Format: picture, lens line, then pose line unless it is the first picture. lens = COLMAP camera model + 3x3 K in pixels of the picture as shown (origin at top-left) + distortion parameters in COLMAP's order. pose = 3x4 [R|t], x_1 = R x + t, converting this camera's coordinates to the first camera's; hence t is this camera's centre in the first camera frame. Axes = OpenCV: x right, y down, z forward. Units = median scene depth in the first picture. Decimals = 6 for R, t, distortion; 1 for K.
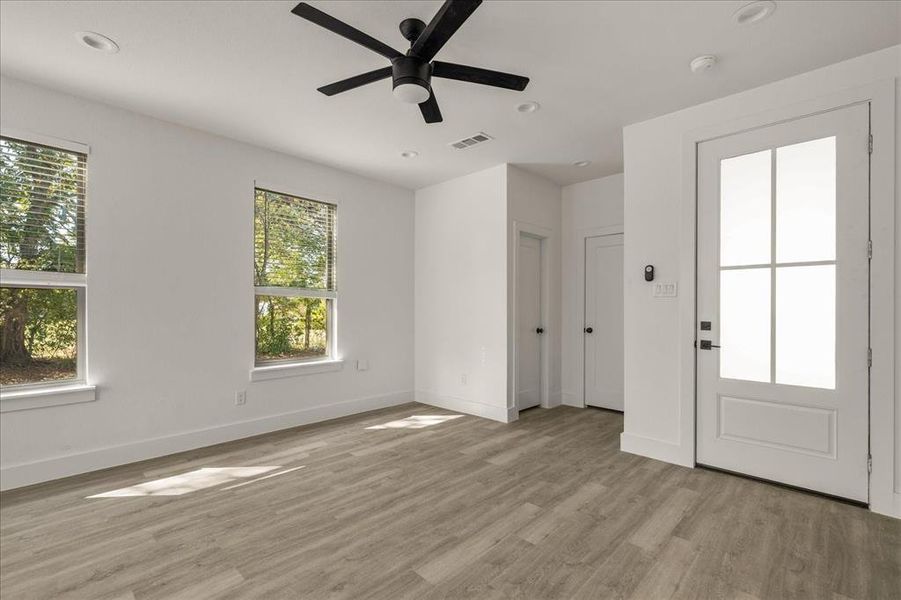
lens RADIAL K [[392.4, 0, 450.2], [0, 392.4, 309.0], [0, 0, 1]] dist [0.002600, -0.000141]
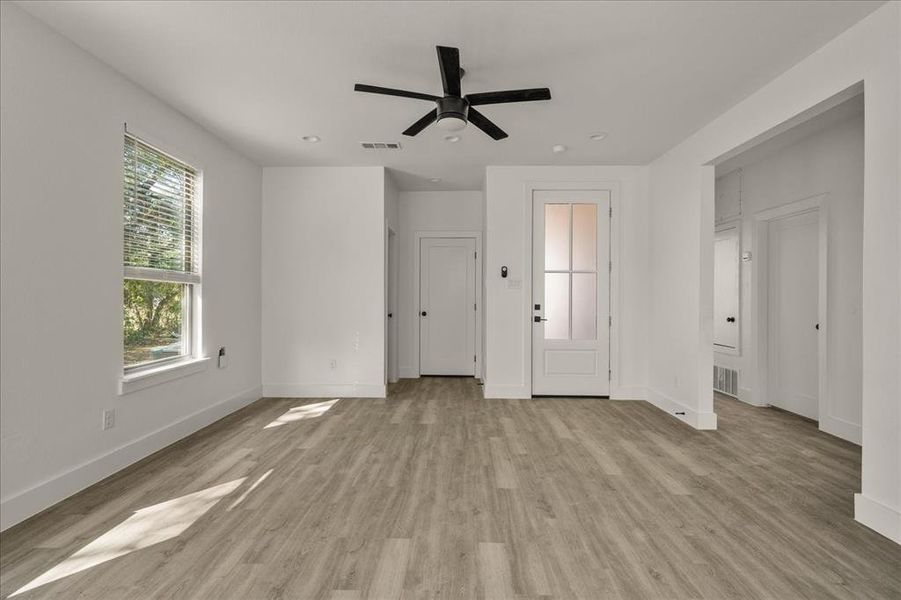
lens RADIAL K [[392.4, 0, 447.6], [0, 392.4, 298.3], [0, 0, 1]] dist [0.002600, -0.000141]
pose [[0.751918, -0.004056, 0.659244, -0.679975], [-0.001000, 0.999973, 0.007293, -0.004797], [-0.659256, -0.006144, 0.751894, 0.050545]]
